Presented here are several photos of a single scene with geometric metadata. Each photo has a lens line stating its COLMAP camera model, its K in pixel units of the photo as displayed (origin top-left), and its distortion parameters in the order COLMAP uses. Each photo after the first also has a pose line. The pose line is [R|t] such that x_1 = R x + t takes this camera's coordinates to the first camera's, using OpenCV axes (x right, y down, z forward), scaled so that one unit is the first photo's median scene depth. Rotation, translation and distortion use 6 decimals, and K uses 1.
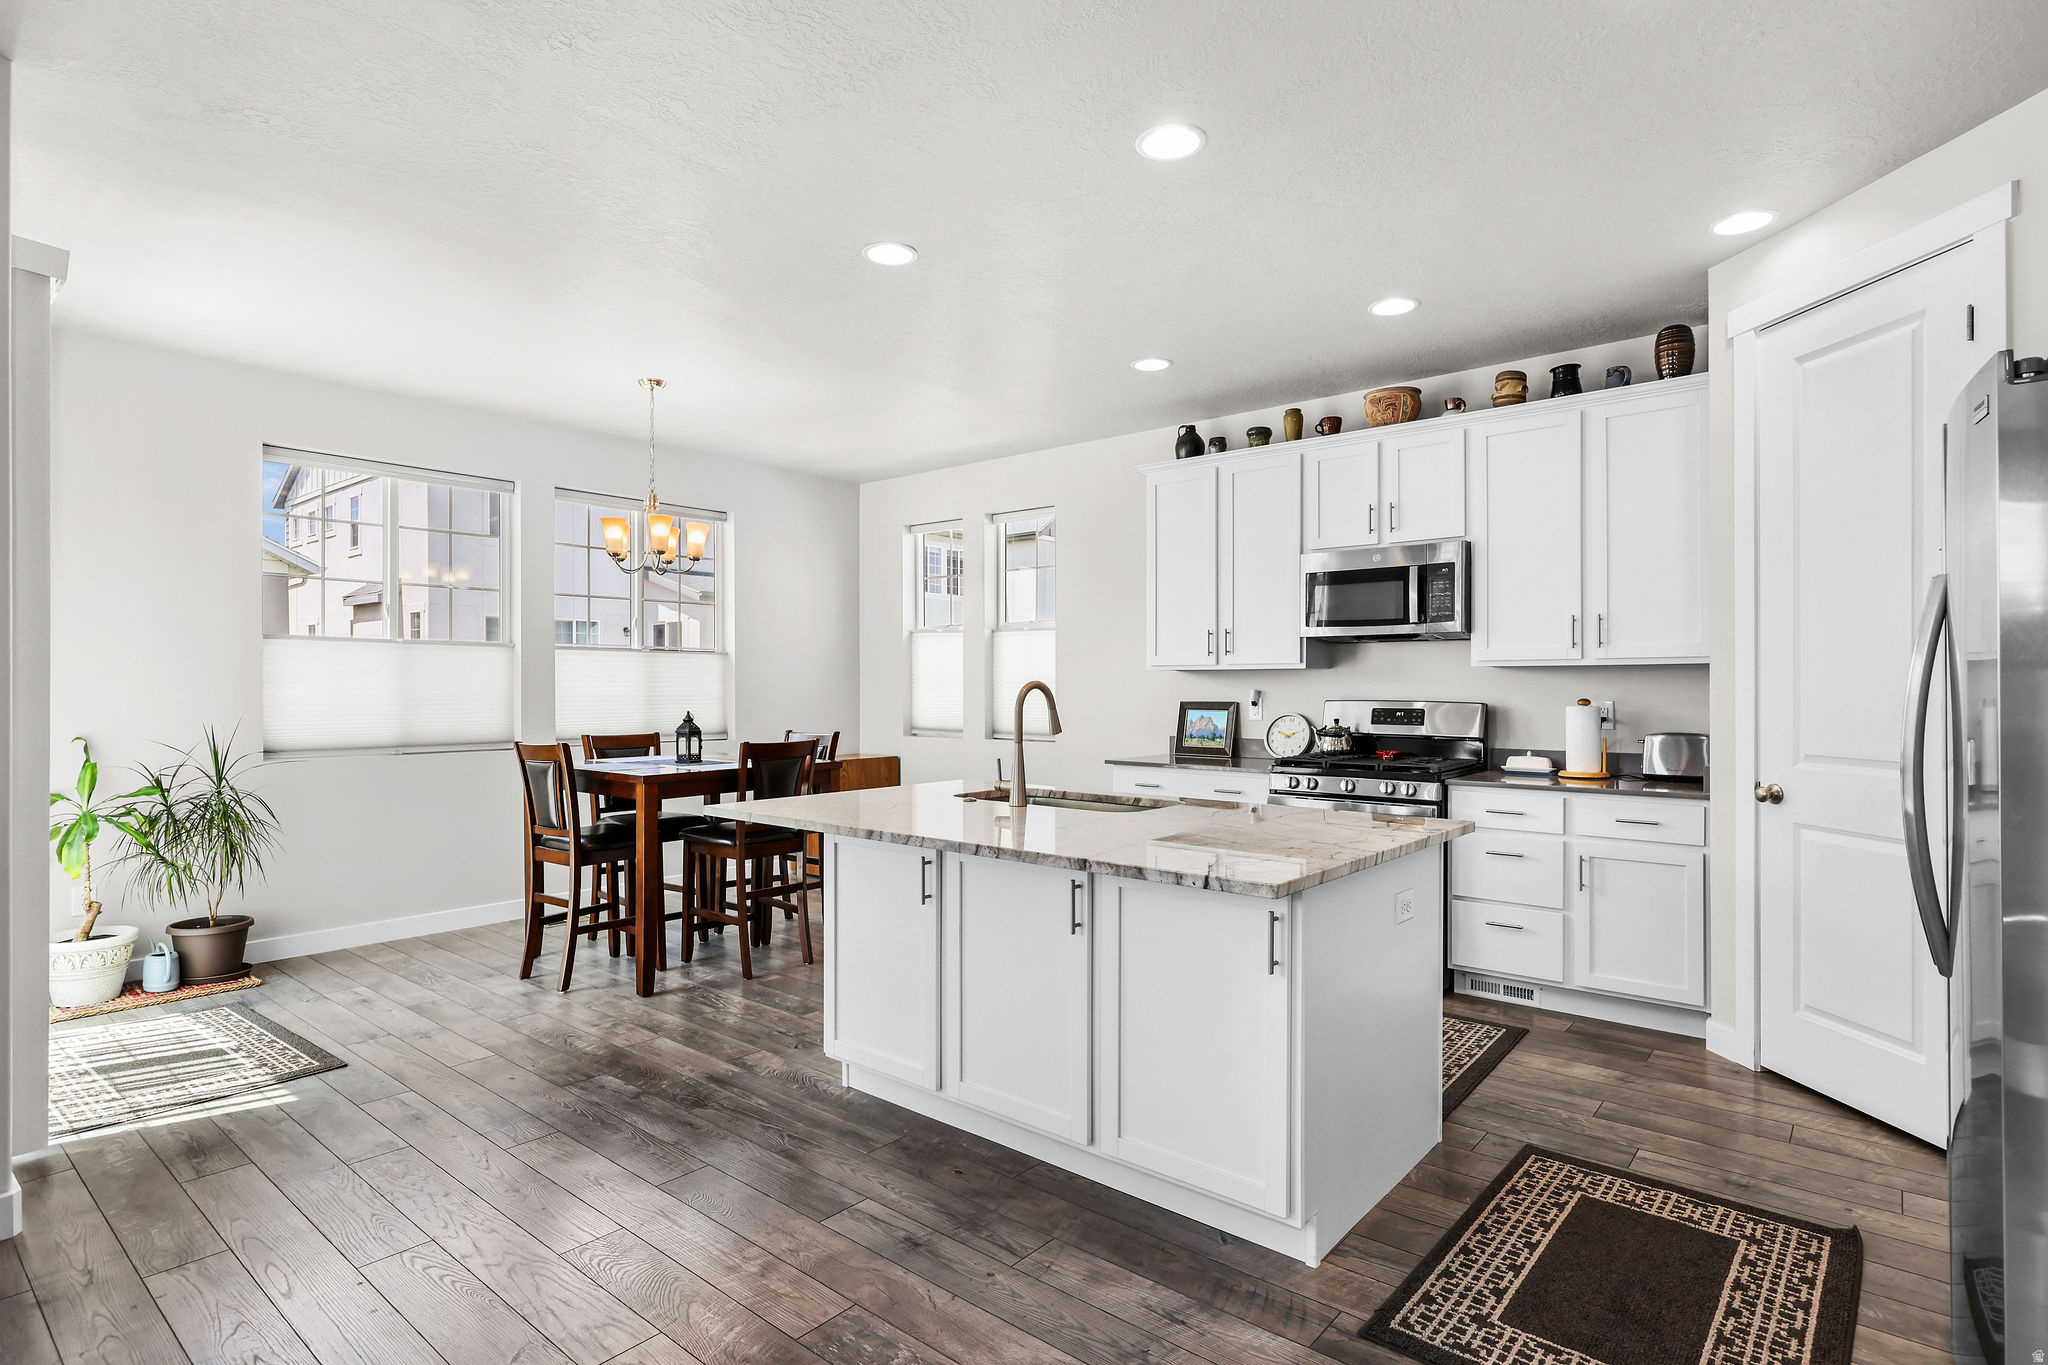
lens RADIAL K [[1042.7, 0, 1054.2], [0, 1042.7, 686.6], [0, 0, 1]] dist [0.003680, 0.000878]
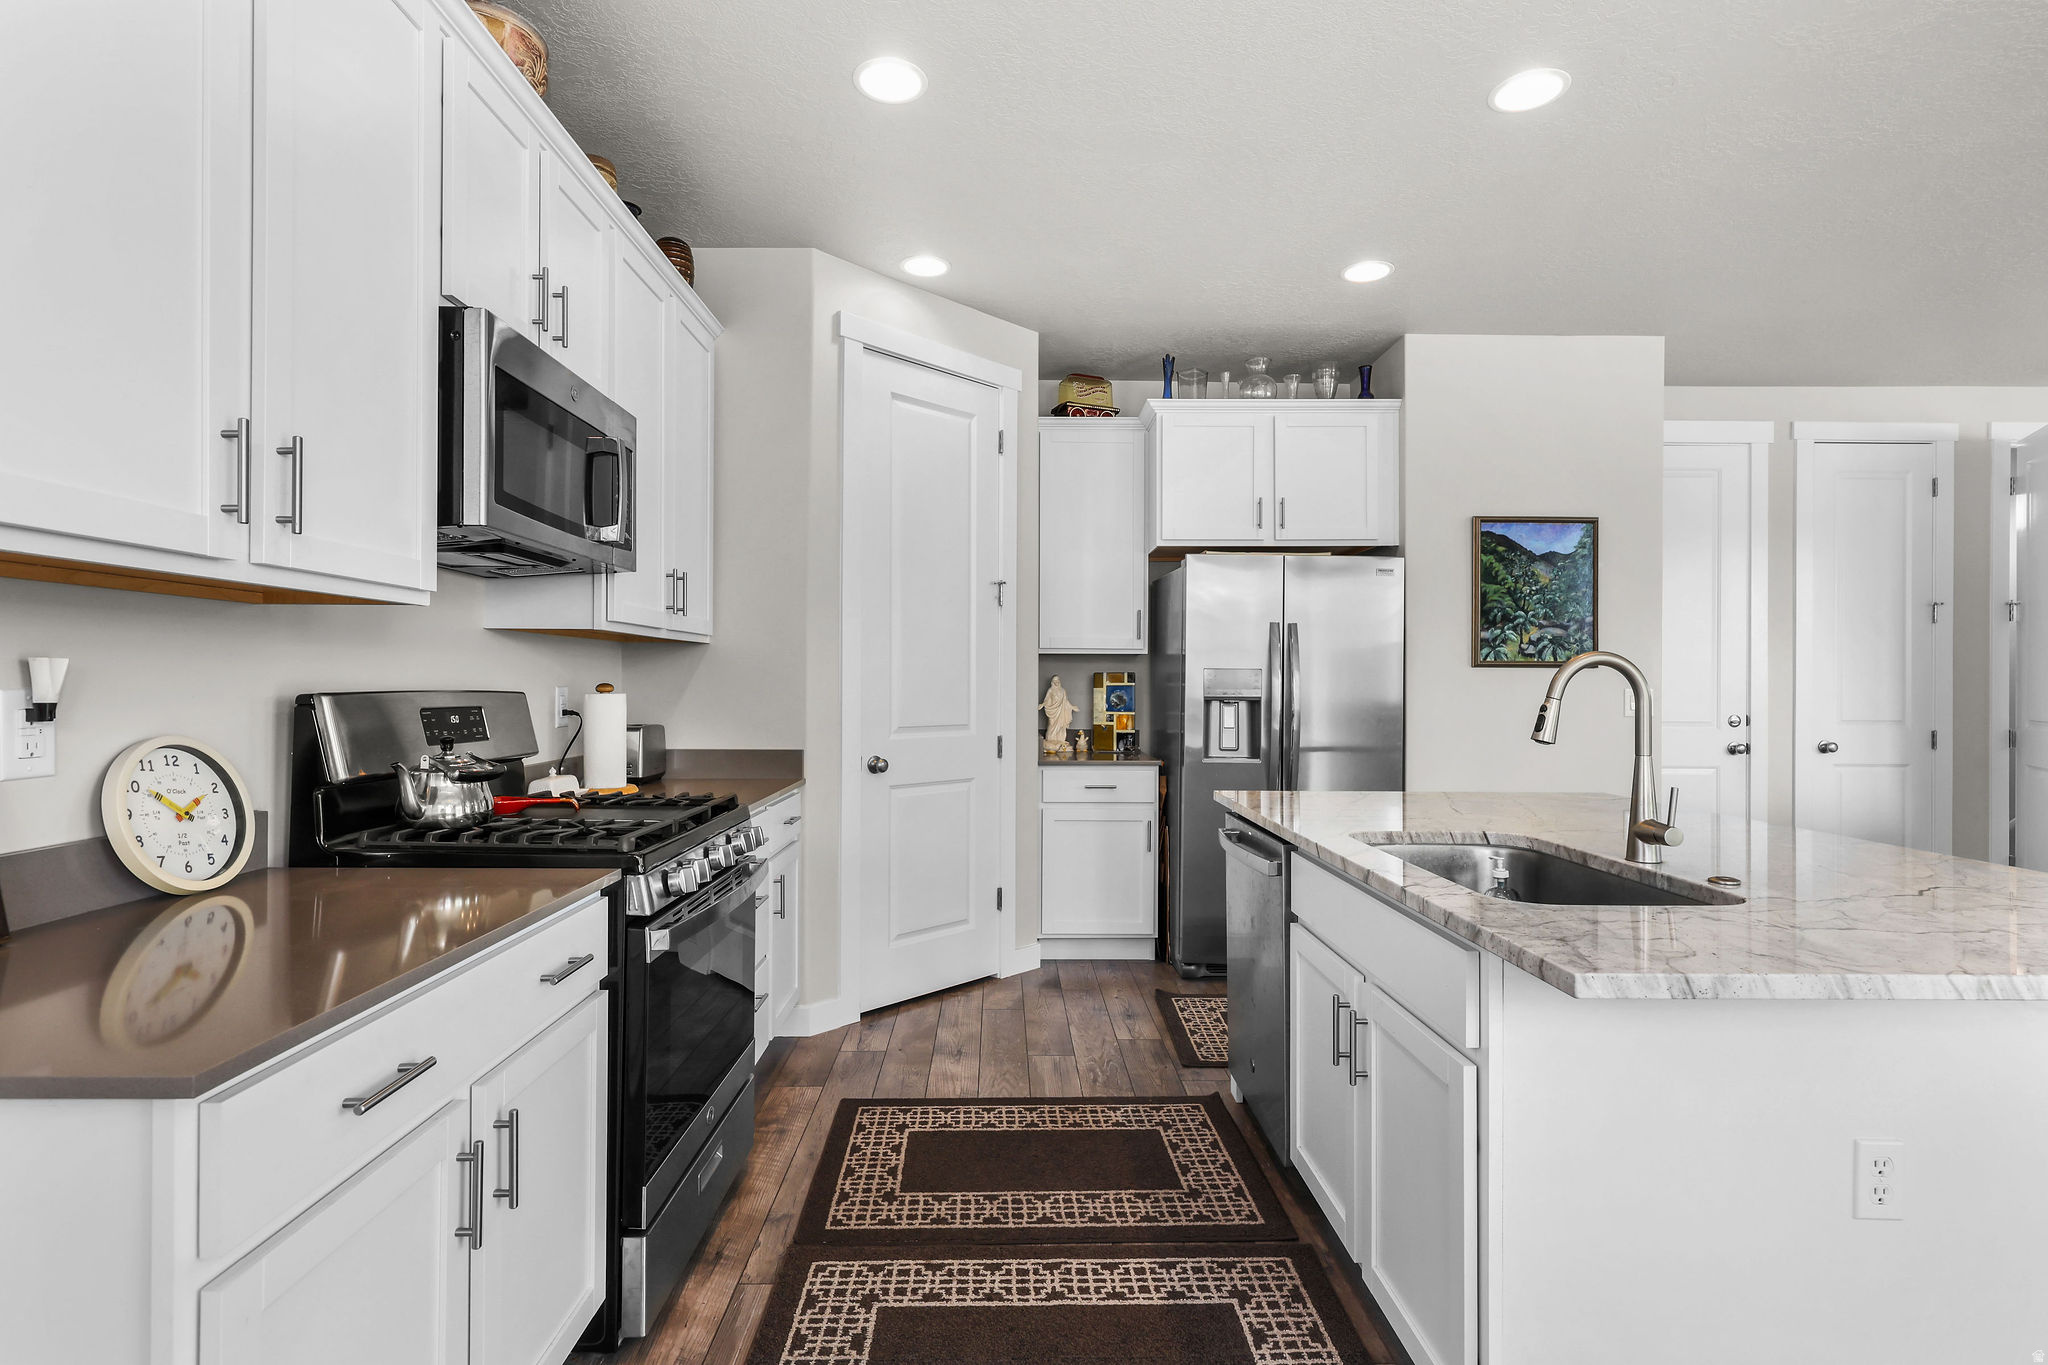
lens RADIAL K [[983.2, 0, 1013.0], [0, 983.2, 676.6], [0, 0, 1]] dist [-0.001644, -0.000966]
pose [[-0.623590, -0.001187, 0.781751, -0.174122], [-0.007095, 0.999966, -0.004140, 0.007905], [-0.781720, -0.008128, -0.623577, 1.129917]]
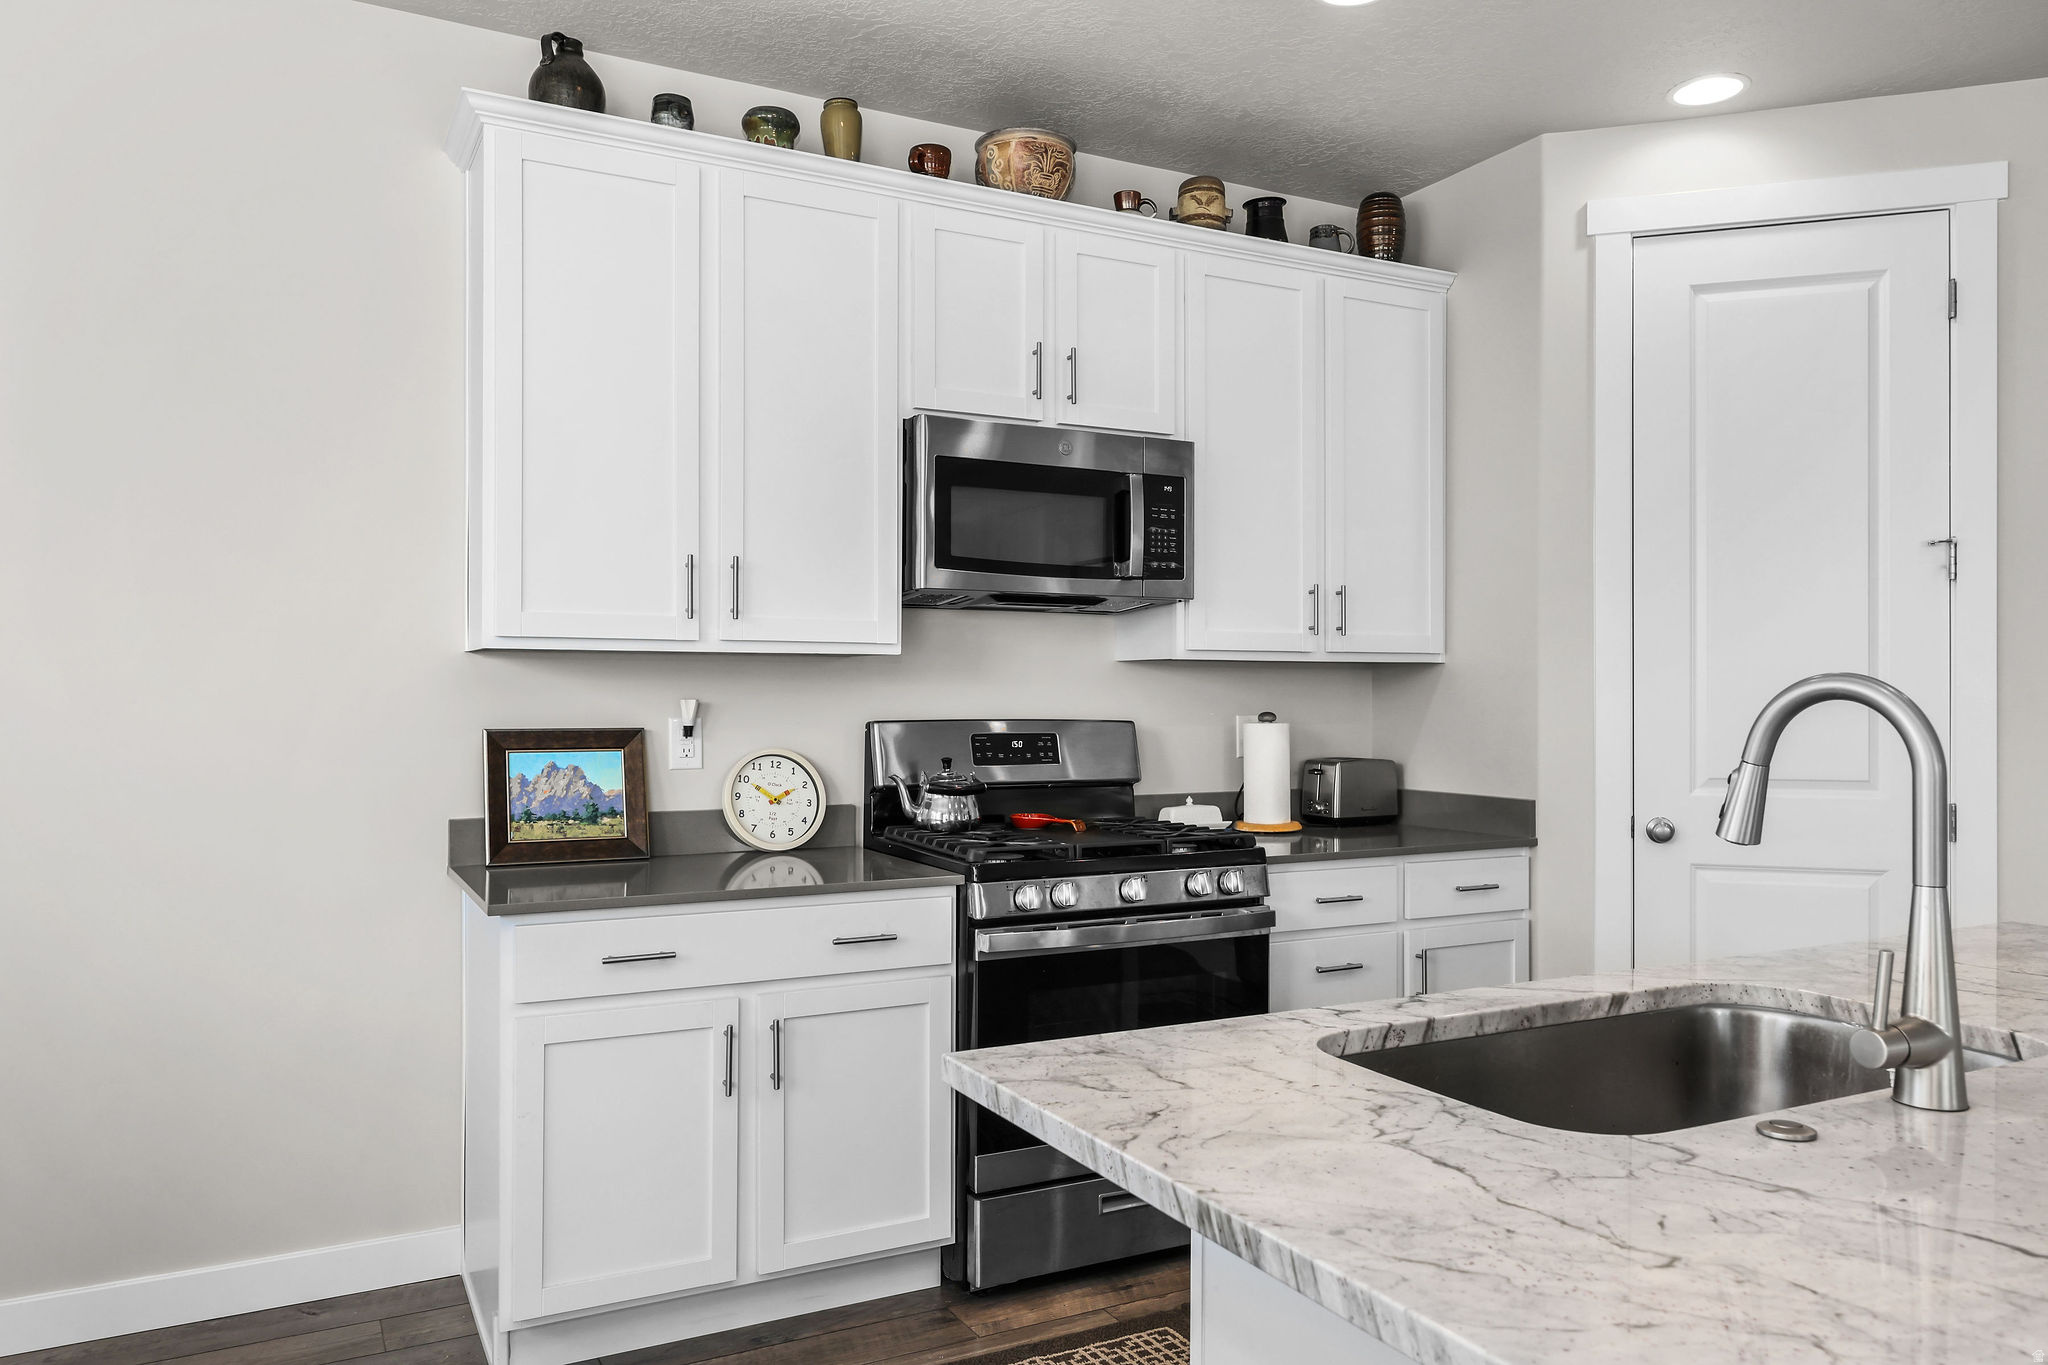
lens RADIAL K [[1394.3, 0, 1016.9], [0, 1394.3, 694.0], [0, 0, 1]] dist [0.005624, -0.007542]
pose [[0.404367, -0.001786, 0.914595, -0.342683], [-0.001438, 0.999996, 0.002588, -0.001301], [-0.914596, -0.002362, 0.404362, 0.743103]]
